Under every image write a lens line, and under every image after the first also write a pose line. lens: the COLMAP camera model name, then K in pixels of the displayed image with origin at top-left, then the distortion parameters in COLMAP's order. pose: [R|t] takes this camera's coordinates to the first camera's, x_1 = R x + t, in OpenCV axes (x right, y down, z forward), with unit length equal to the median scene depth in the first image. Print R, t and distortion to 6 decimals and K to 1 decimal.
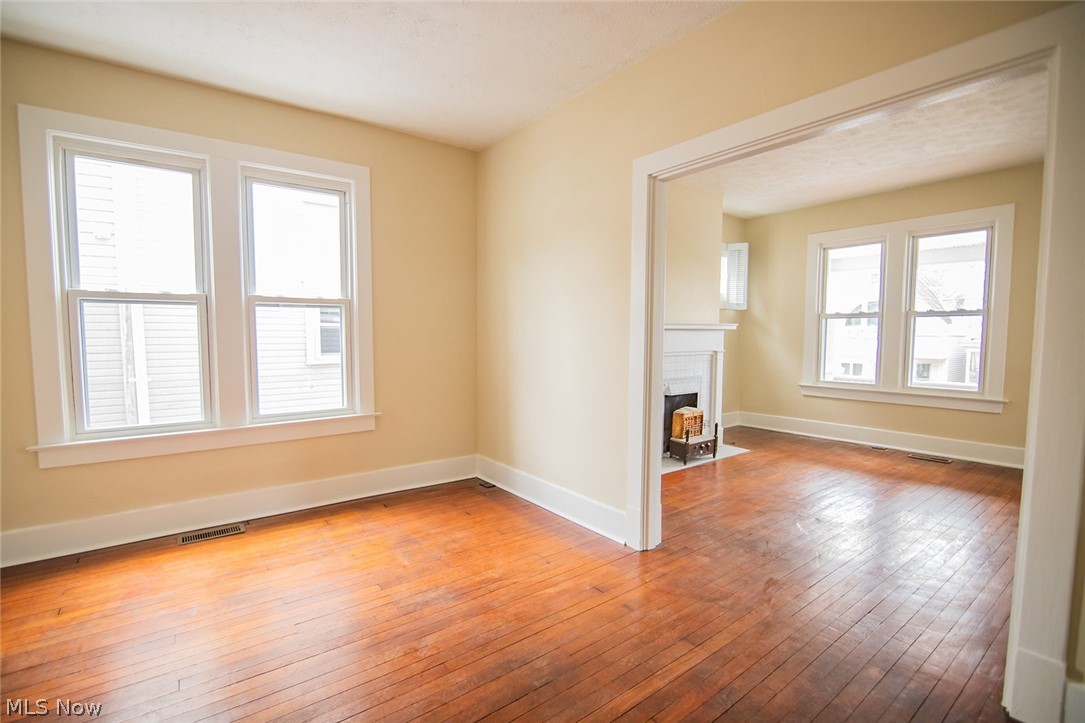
lens RADIAL K [[501.9, 0, 534.2], [0, 501.9, 370.6], [0, 0, 1]] dist [-0.024713, 0.002993]
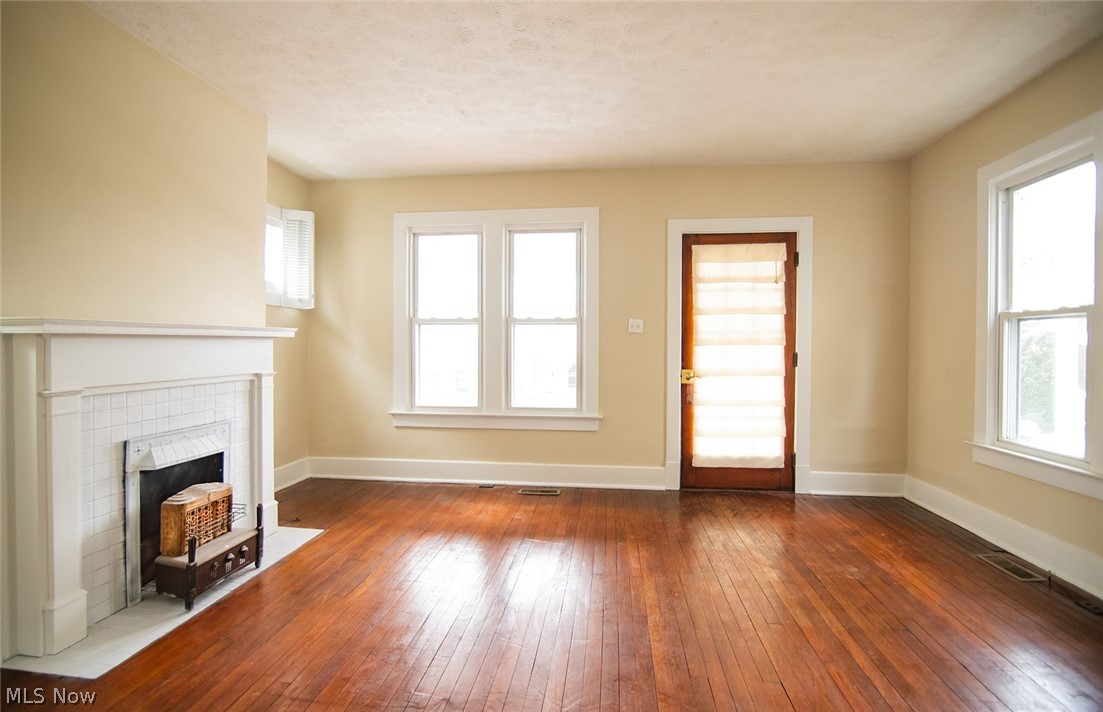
lens RADIAL K [[523.7, 0, 548.2], [0, 523.7, 352.8], [0, 0, 1]] dist [-0.001757, 0.001153]
pose [[0.695988, -0.009097, 0.717996, 0.162643], [0.047654, 0.998300, -0.033545, -0.027558], [-0.716471, 0.057562, 0.695238, 0.336925]]
